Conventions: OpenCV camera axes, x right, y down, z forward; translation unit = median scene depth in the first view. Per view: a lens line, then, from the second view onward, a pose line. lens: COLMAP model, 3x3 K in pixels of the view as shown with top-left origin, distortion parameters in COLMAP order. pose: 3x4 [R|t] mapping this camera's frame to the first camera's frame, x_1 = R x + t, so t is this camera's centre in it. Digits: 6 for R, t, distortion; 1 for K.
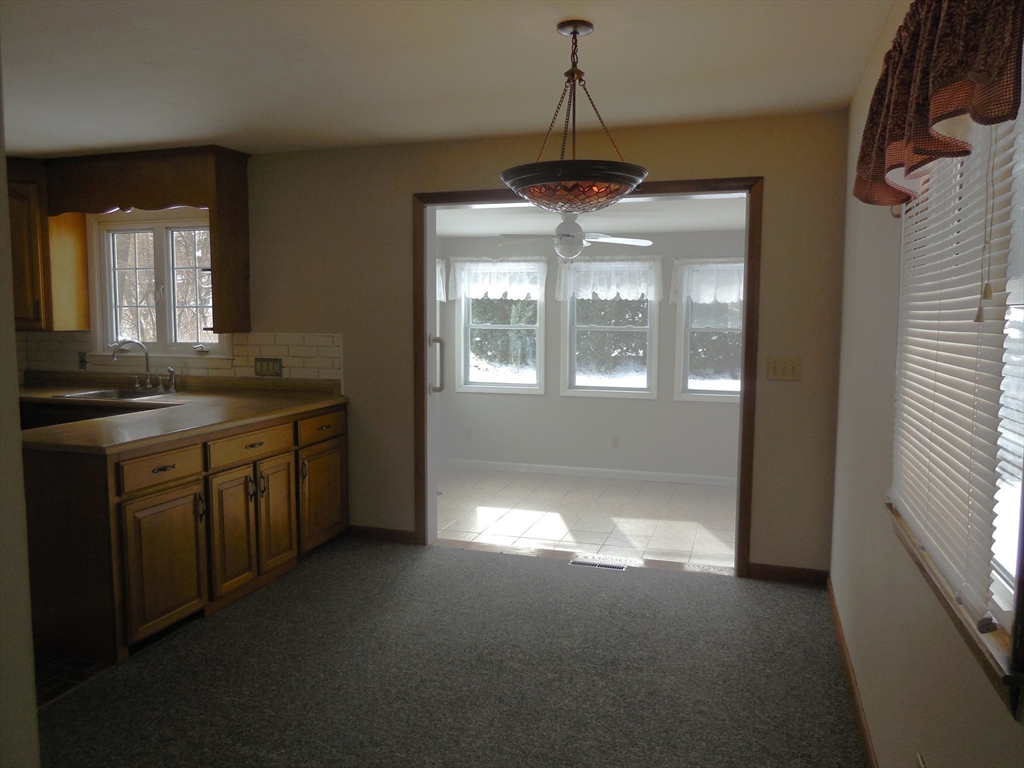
lens RADIAL K [[749.1, 0, 512.0], [0, 749.1, 384.0], [0, 0, 1]] dist [-0.025530, 0.000600]
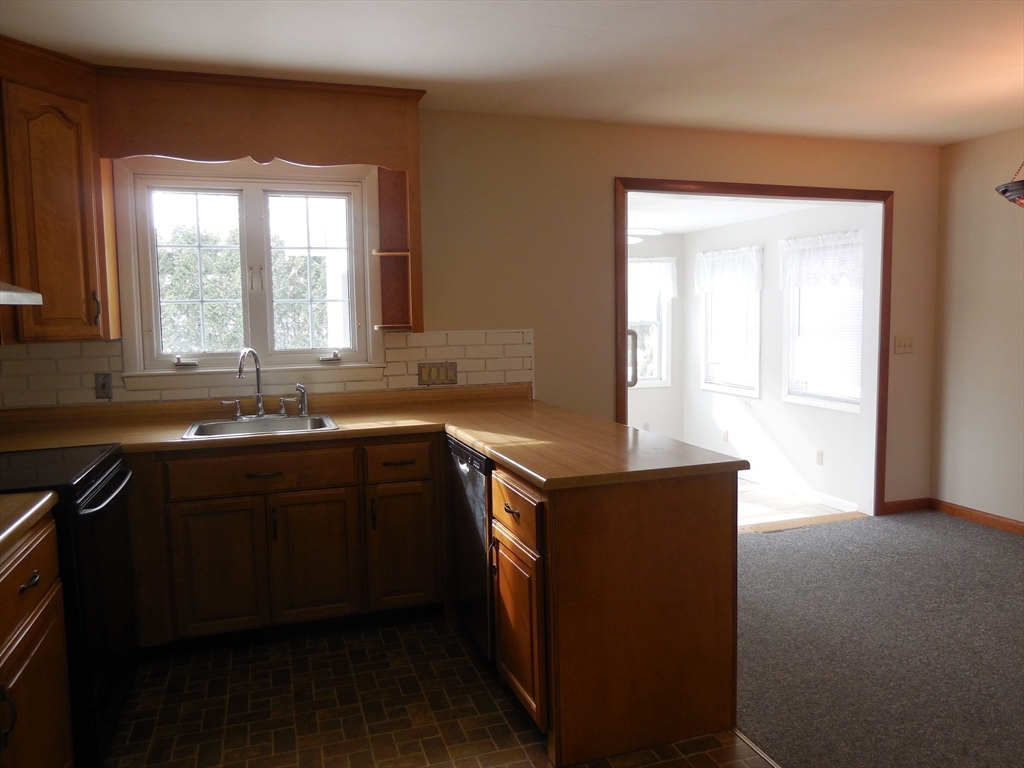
lens RADIAL K [[757.4, 0, 512.0], [0, 757.4, 384.0], [0, 0, 1]] dist [-0.025571, 0.000420]
pose [[0.804240, -0.070894, 0.590061, -0.756313], [0.074034, 0.997077, 0.018889, -0.021312], [-0.589676, 0.028493, 0.807137, 0.295205]]
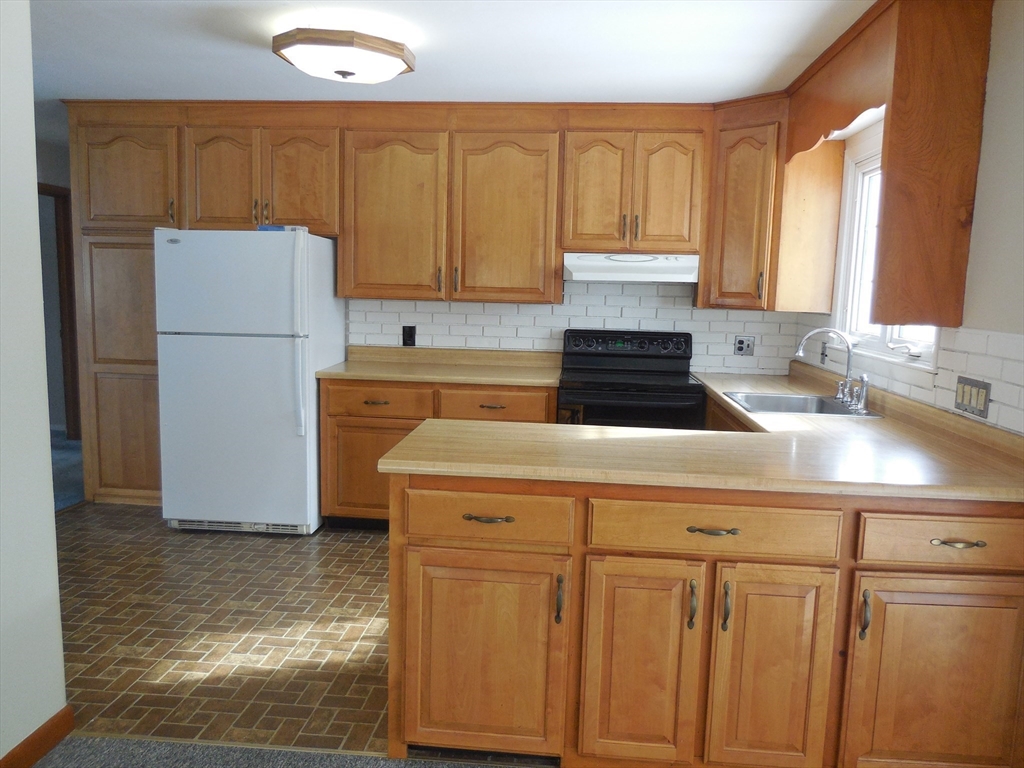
lens RADIAL K [[759.7, 0, 512.0], [0, 759.7, 384.0], [0, 0, 1]] dist [0.002765, 0.002662]
pose [[0.229694, 0.127840, -0.964830, 0.109807], [-0.114351, 0.988014, 0.103689, -0.050030], [0.966522, 0.086513, 0.241560, 0.571120]]
